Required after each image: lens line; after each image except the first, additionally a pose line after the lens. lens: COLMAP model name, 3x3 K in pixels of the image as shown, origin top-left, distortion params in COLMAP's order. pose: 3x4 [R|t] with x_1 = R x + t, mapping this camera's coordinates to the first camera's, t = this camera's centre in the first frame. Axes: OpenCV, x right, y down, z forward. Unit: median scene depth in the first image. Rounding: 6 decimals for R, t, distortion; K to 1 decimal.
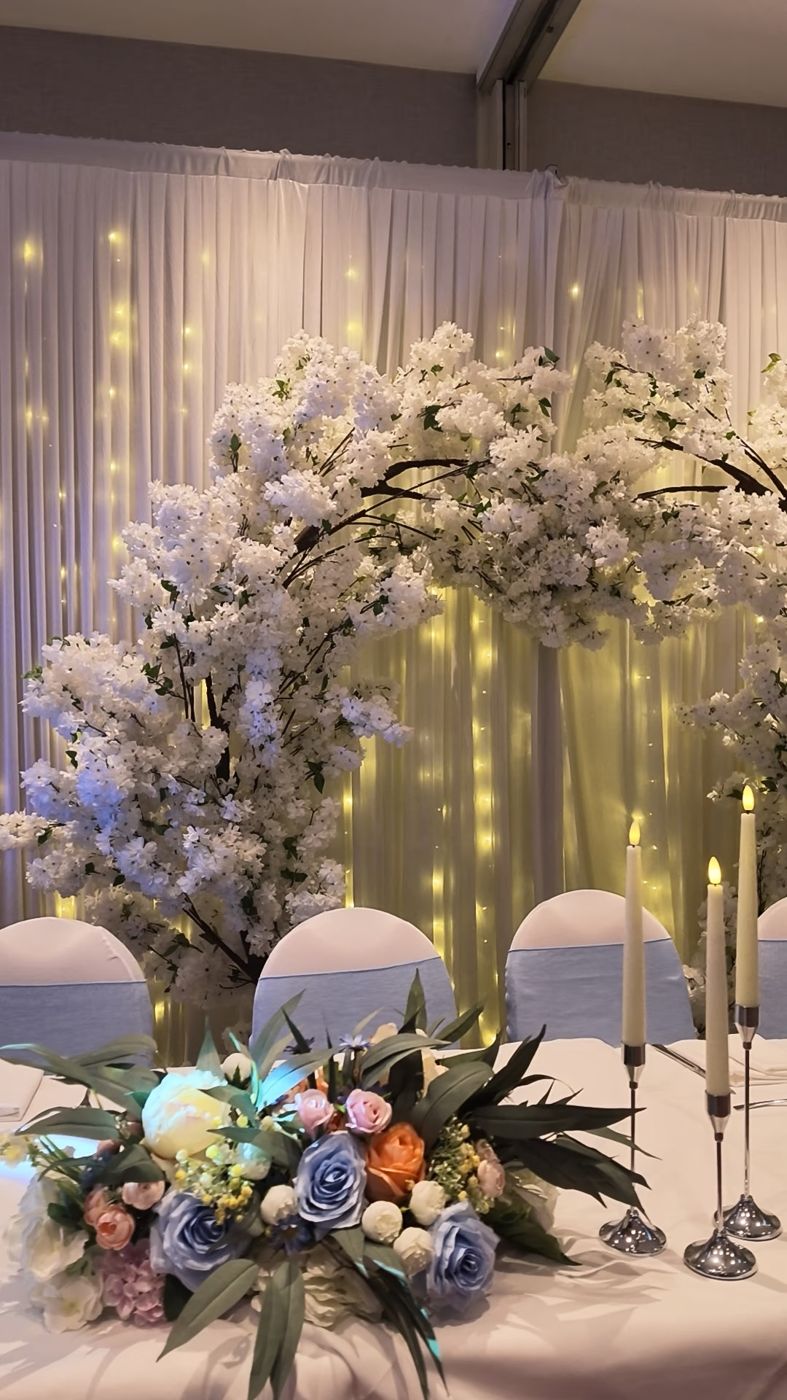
lens RADIAL K [[1016.3, 0, 391.4], [0, 1016.3, 707.2], [0, 0, 1]] dist [0.163736, -0.316384]
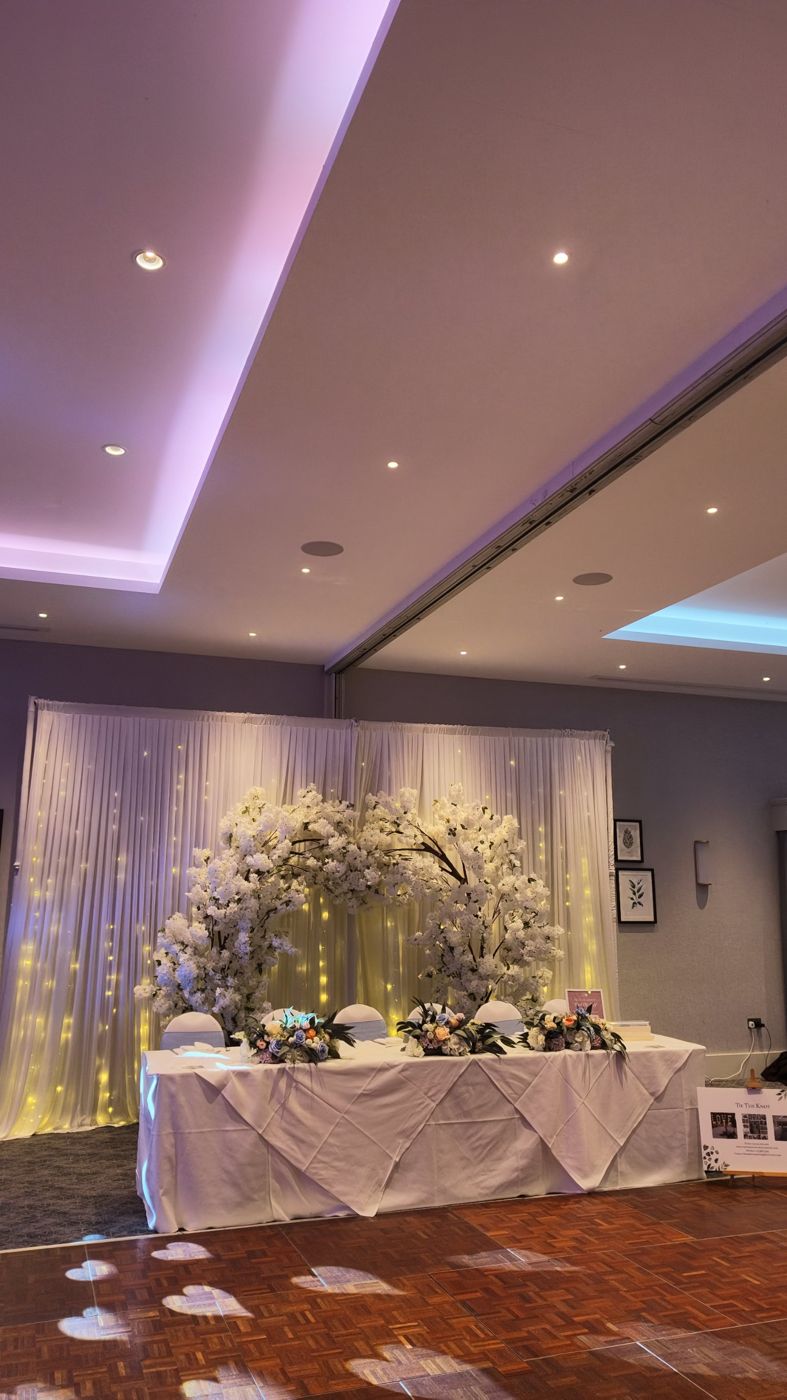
lens RADIAL K [[1016.3, 0, 391.4], [0, 1016.3, 707.2], [0, 0, 1]] dist [0.163736, -0.316384]
pose [[0.986688, 0.032603, 0.159320, -0.178022], [-0.001415, 0.981381, -0.192068, -0.081197], [-0.162616, 0.189285, 0.968363, -1.676340]]
